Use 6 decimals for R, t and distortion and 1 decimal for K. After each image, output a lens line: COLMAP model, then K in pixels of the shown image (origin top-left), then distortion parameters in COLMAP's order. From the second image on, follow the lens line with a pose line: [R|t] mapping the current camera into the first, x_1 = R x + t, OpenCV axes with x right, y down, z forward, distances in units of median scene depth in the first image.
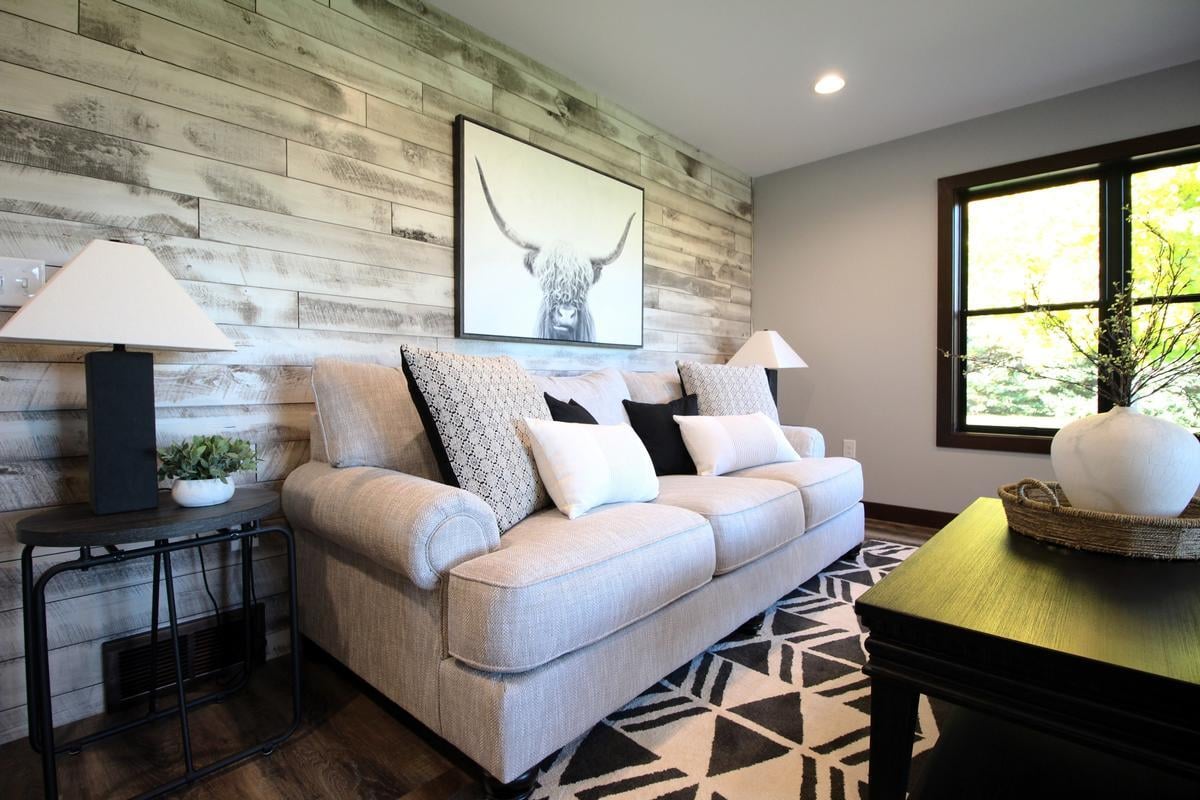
lens RADIAL K [[563.8, 0, 602.3], [0, 563.8, 392.0], [0, 0, 1]] dist [-0.003128, -0.010037]
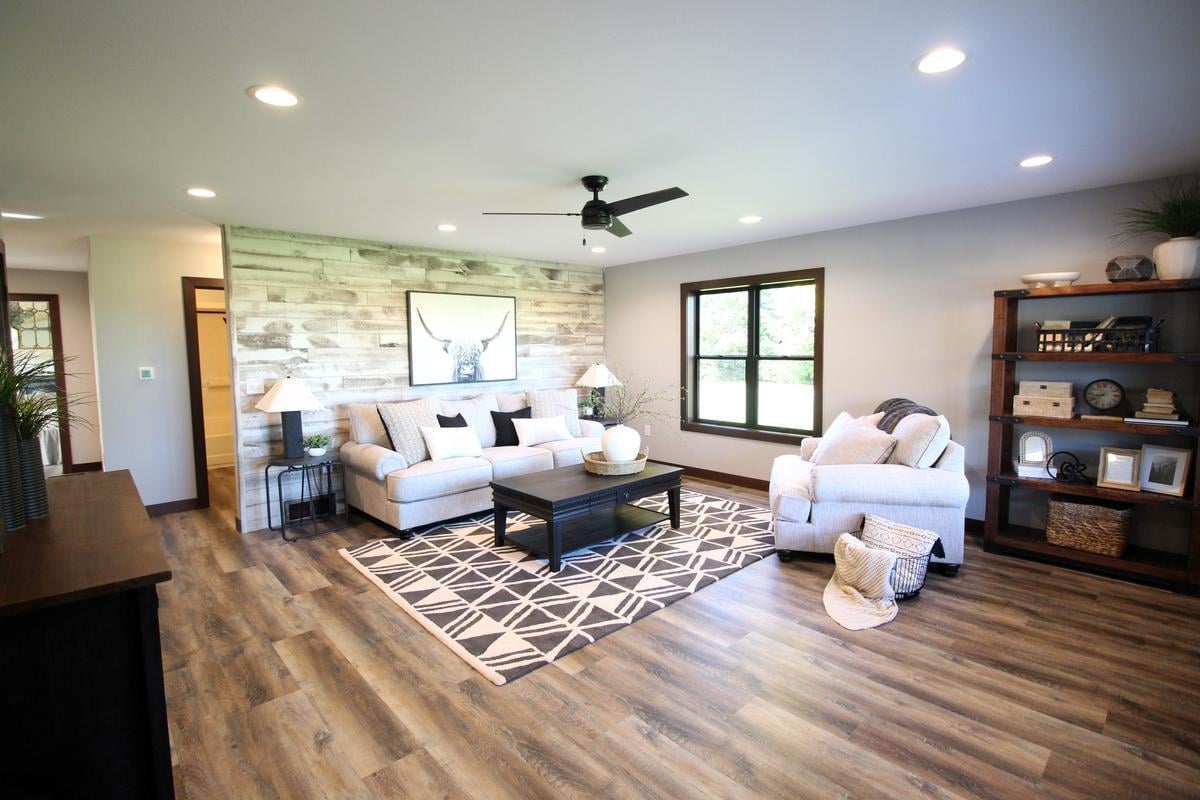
lens RADIAL K [[563.8, 0, 602.3], [0, 563.8, 392.0], [0, 0, 1]] dist [-0.003128, -0.010037]
pose [[0.996944, -0.001203, -0.078106, 0.714839], [0.006295, 0.997866, 0.064985, -0.221210], [0.077861, -0.065278, 0.994825, -1.252551]]
